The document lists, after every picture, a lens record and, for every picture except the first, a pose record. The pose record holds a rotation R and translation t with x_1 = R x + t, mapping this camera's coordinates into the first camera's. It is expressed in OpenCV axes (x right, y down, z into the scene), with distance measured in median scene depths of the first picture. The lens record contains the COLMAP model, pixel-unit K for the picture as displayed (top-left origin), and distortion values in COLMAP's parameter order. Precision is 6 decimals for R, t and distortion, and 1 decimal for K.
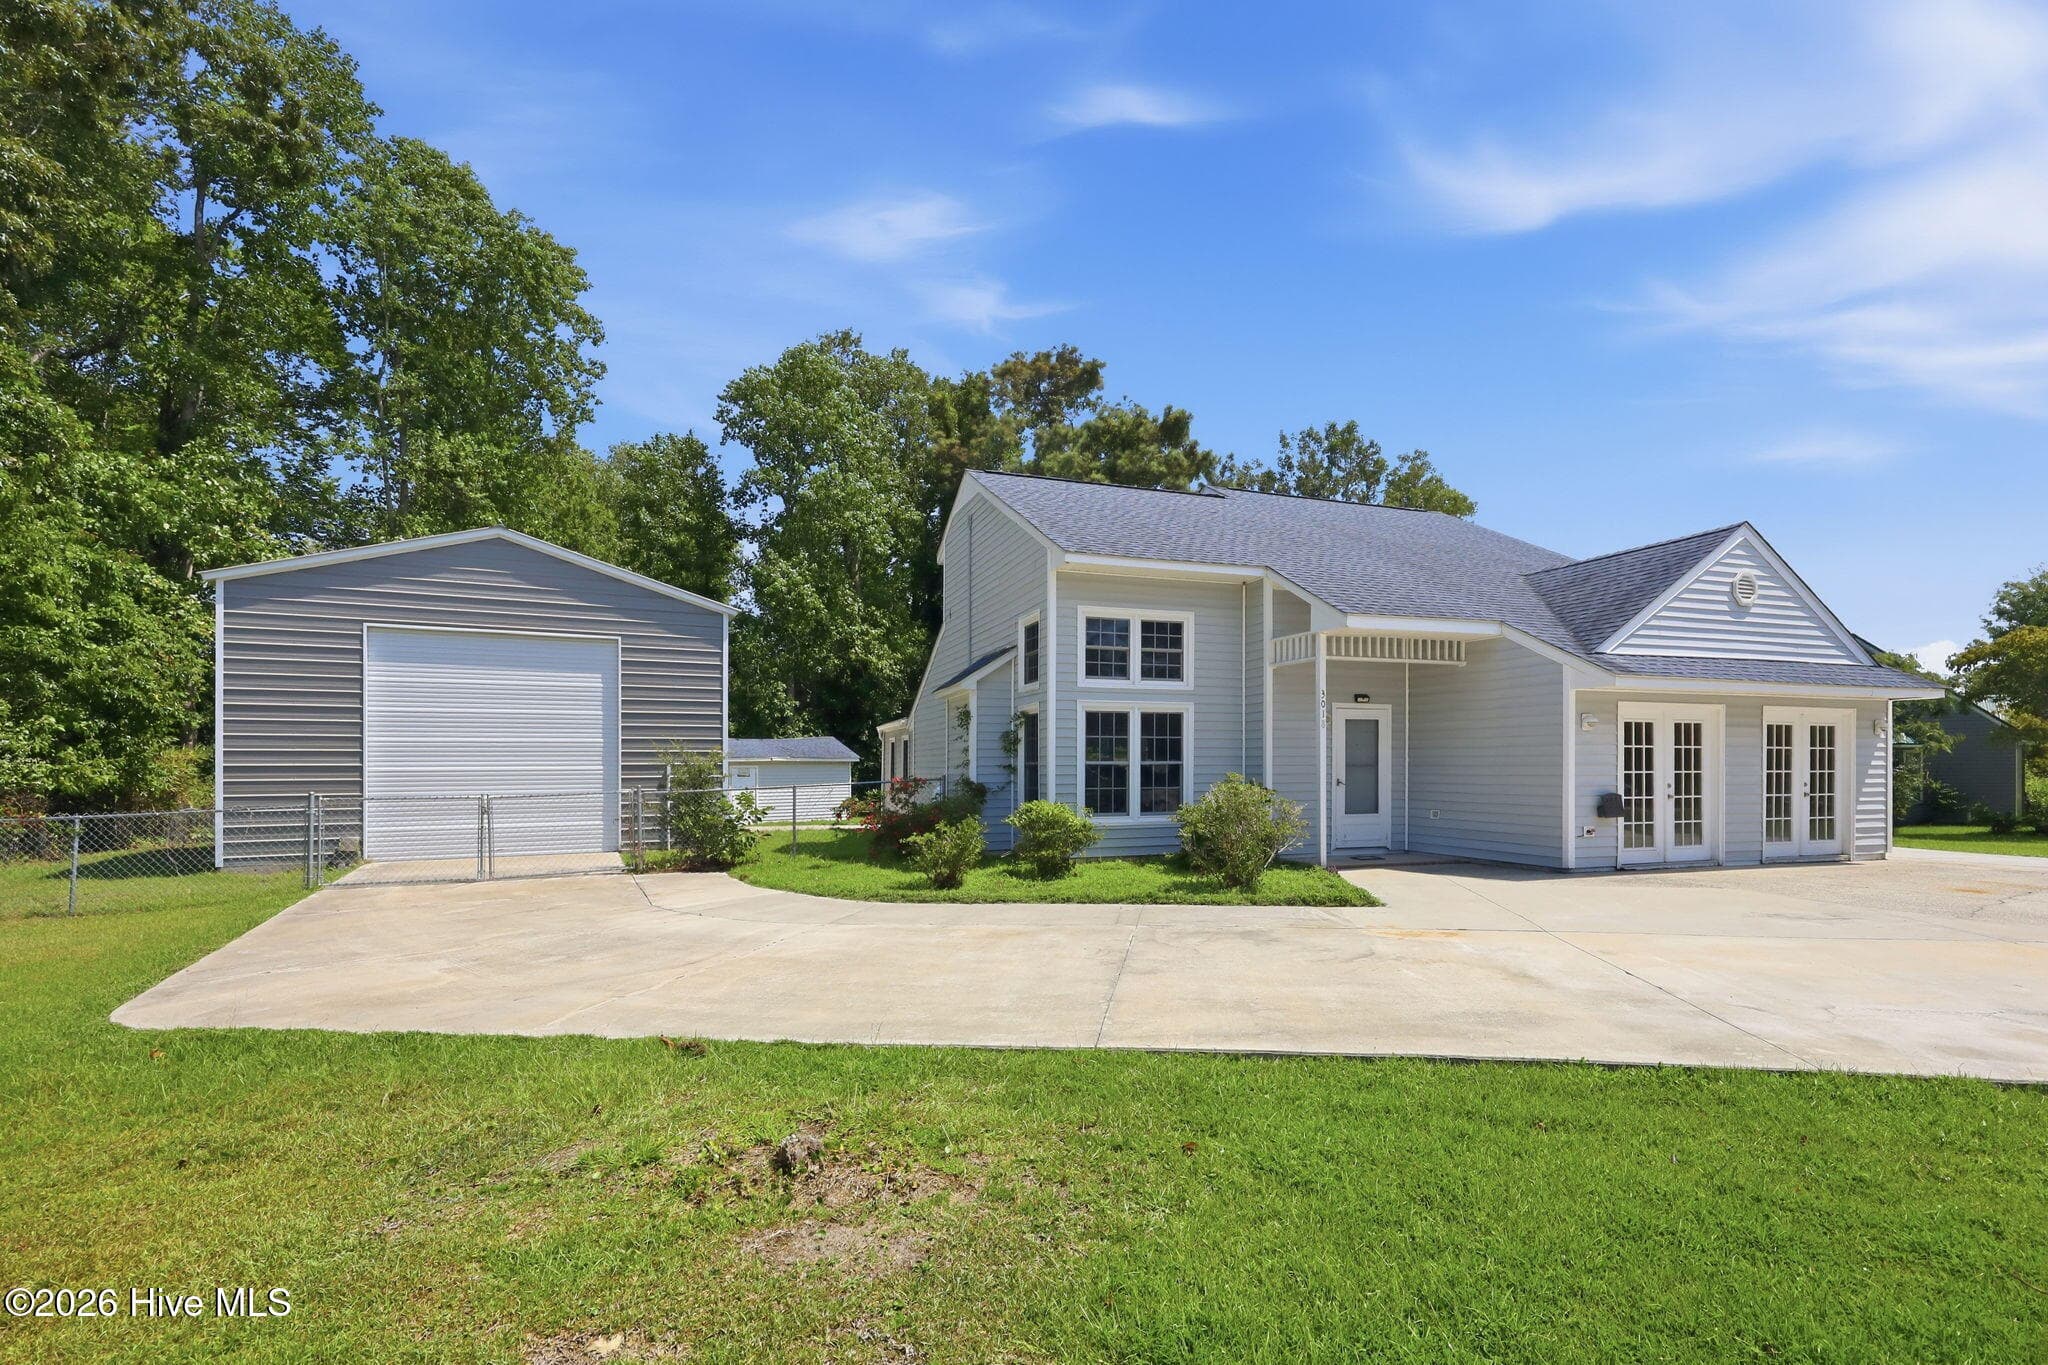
lens RADIAL K [[959.5, 0, 1047.0], [0, 959.5, 765.2], [0, 0, 1]] dist [-0.013202, 0.003960]
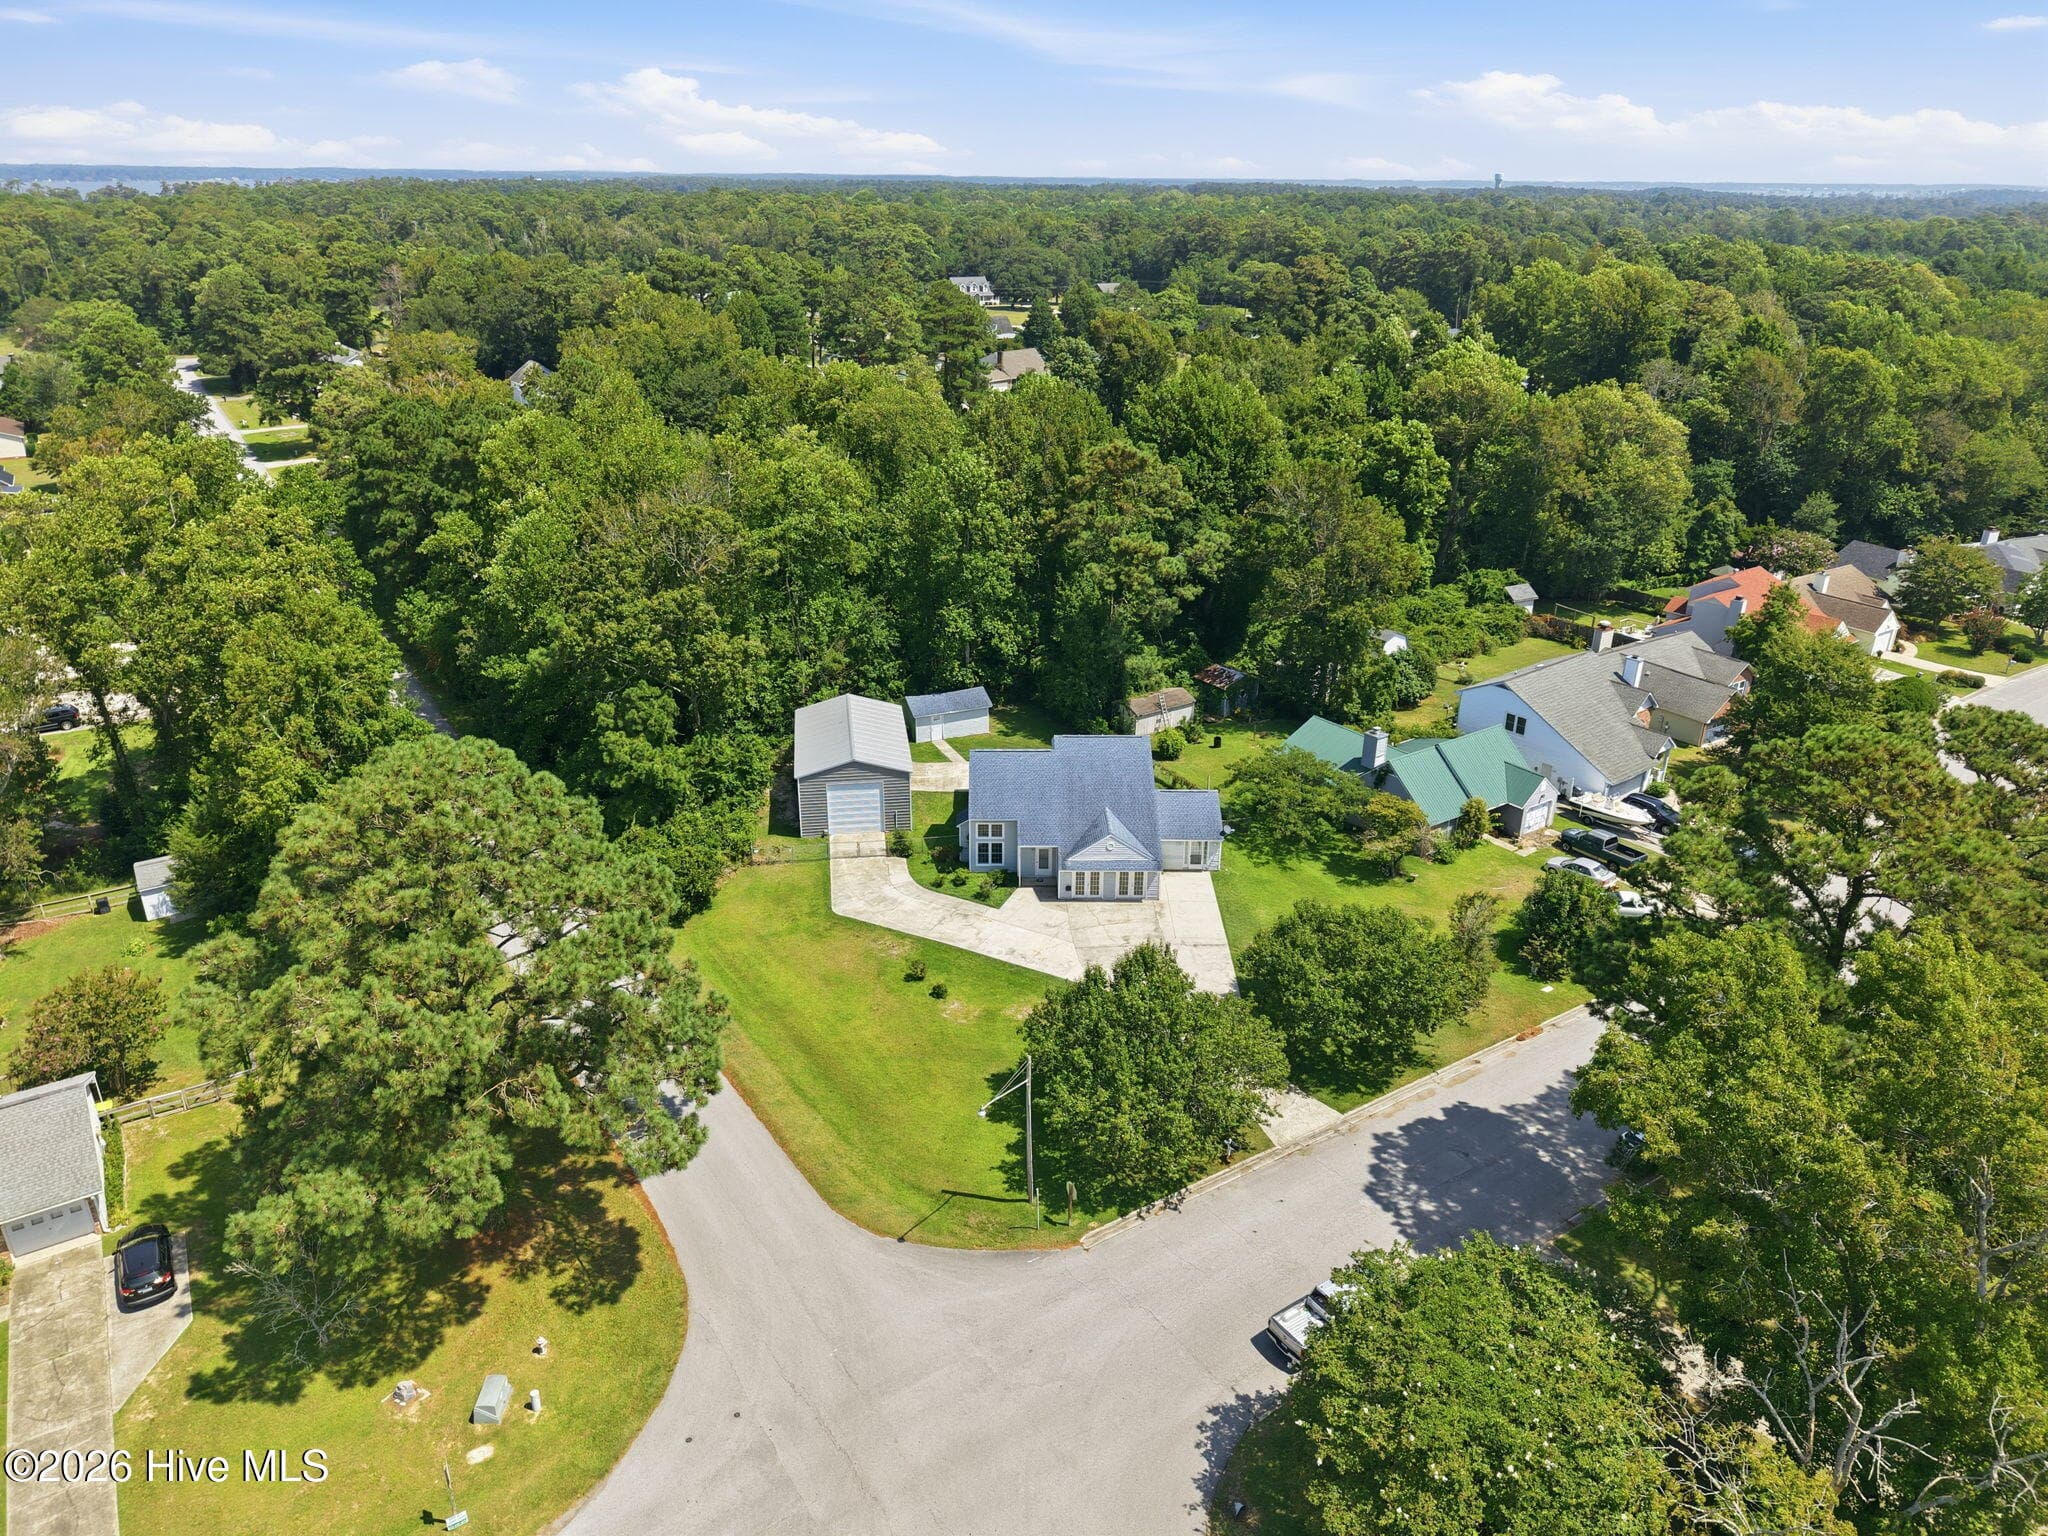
lens RADIAL K [[1377.7, 0, 1029.3], [0, 1377.7, 752.6], [0, 0, 1]] dist [0.012835, -0.015930]
pose [[0.947350, 0.135930, -0.289916, 1.992386], [-0.012712, 0.920673, 0.390127, -2.840665], [0.319948, -0.365902, 0.873927, -4.227007]]
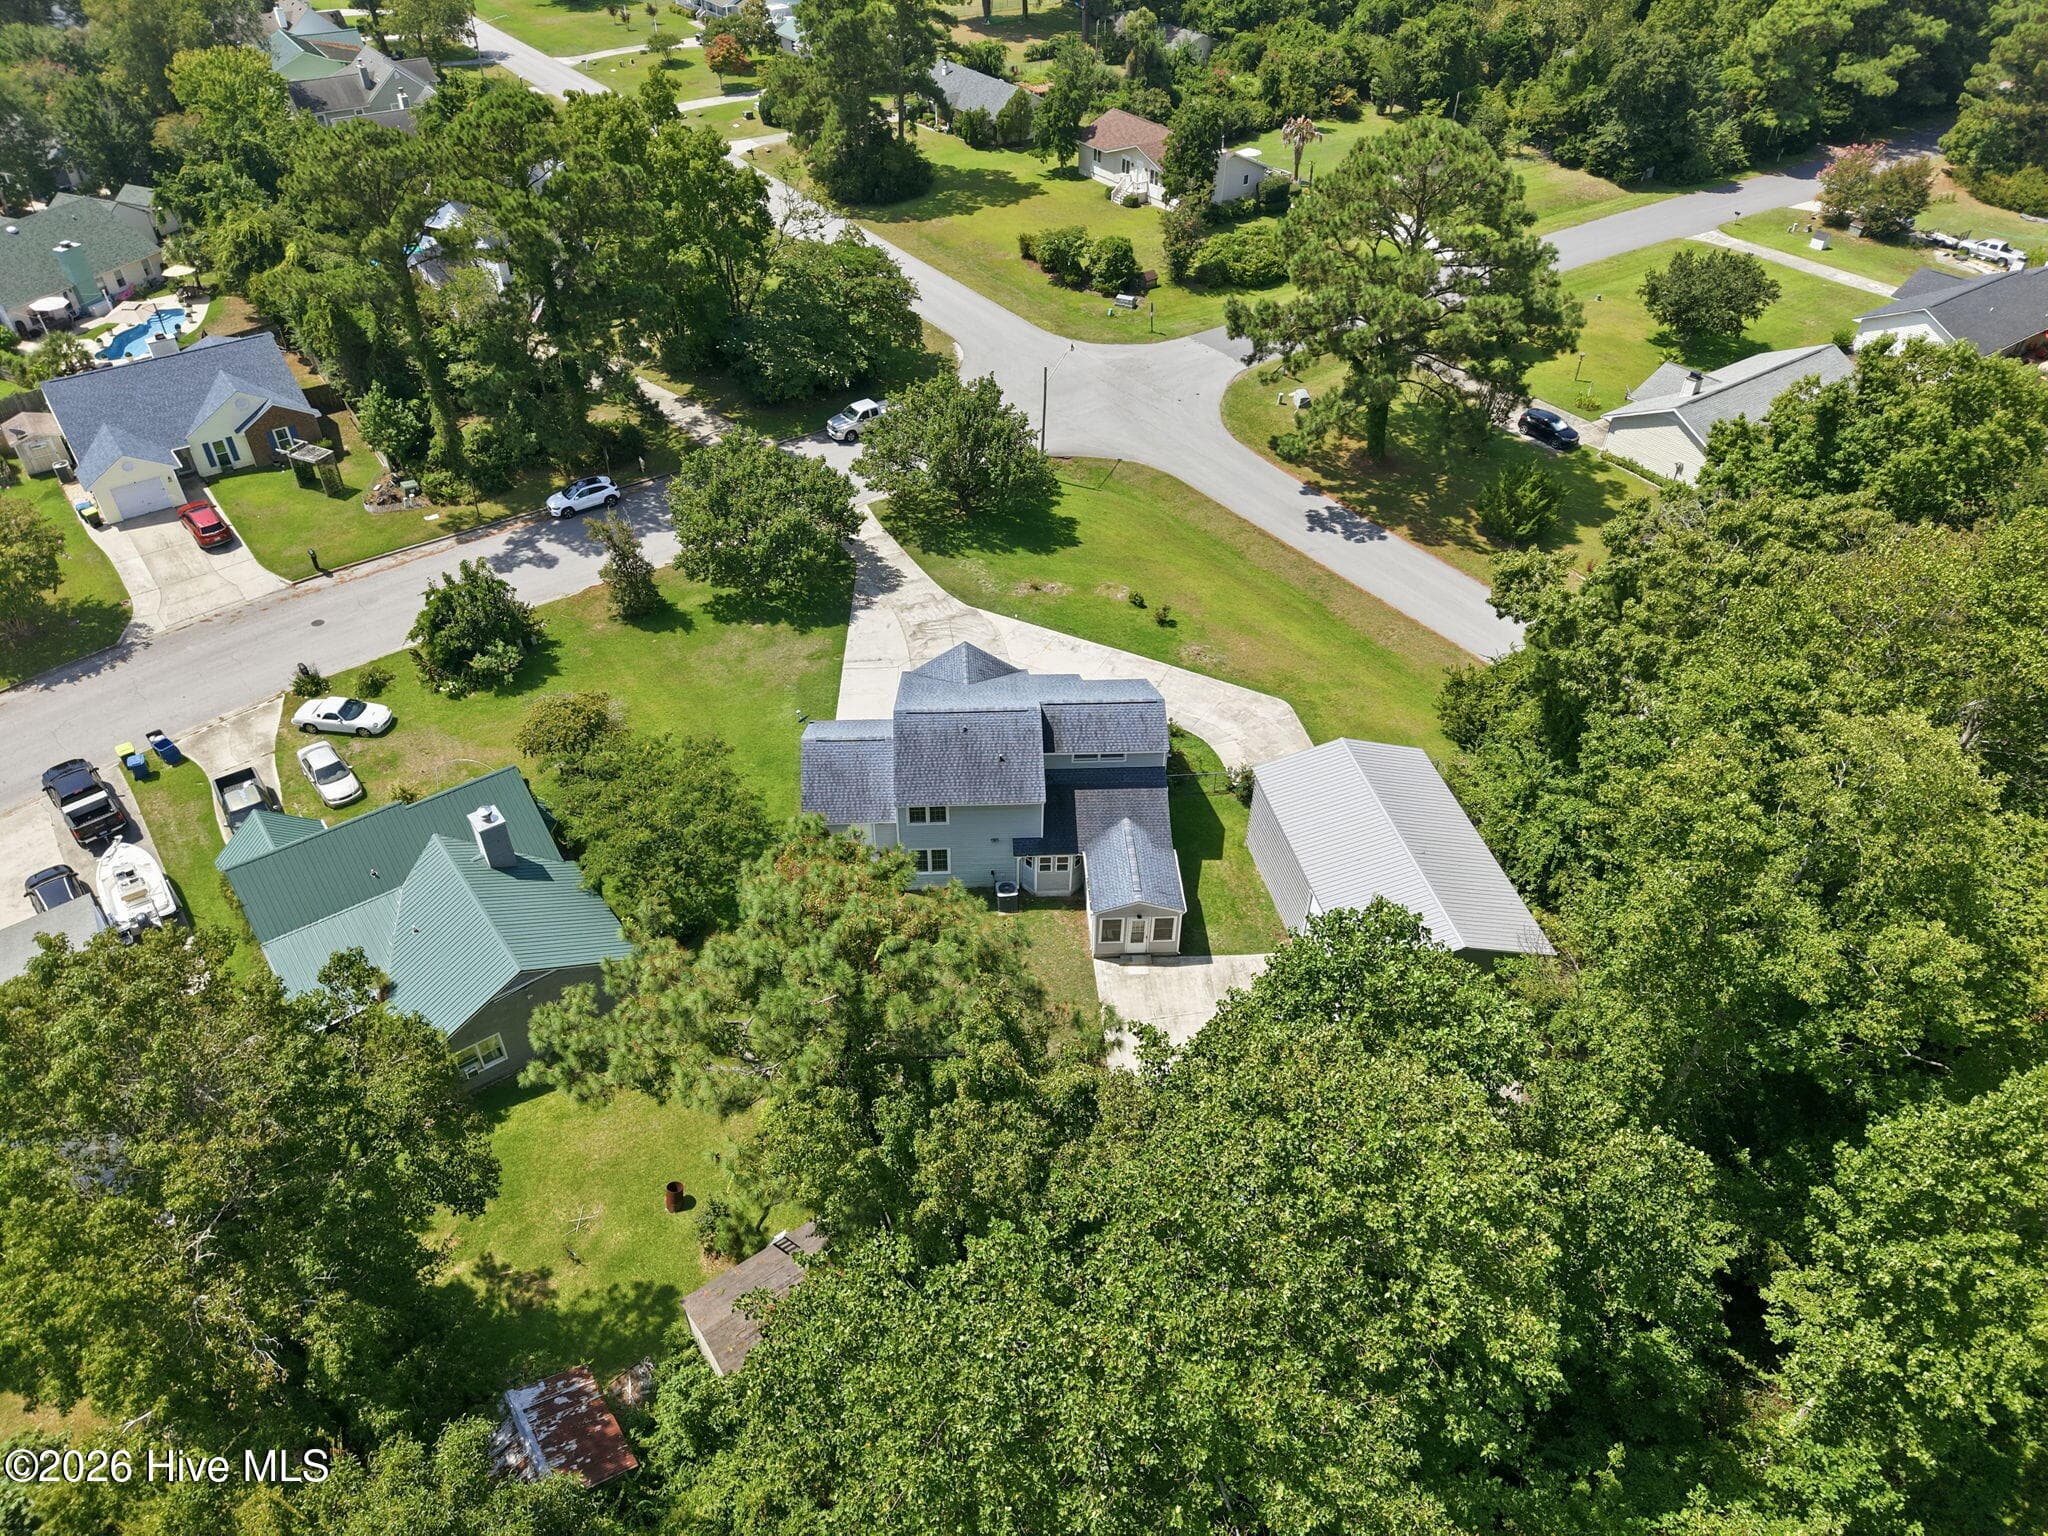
lens RADIAL K [[1377.7, 0, 1028.7], [0, 1377.7, 756.8], [0, 0, 1]] dist [0.012835, -0.015930]
pose [[-0.956821, -0.190813, 0.219280, -0.675993], [-0.010935, 0.777471, 0.628824, -2.943372], [-0.290472, 0.599274, -0.745987, 4.665057]]
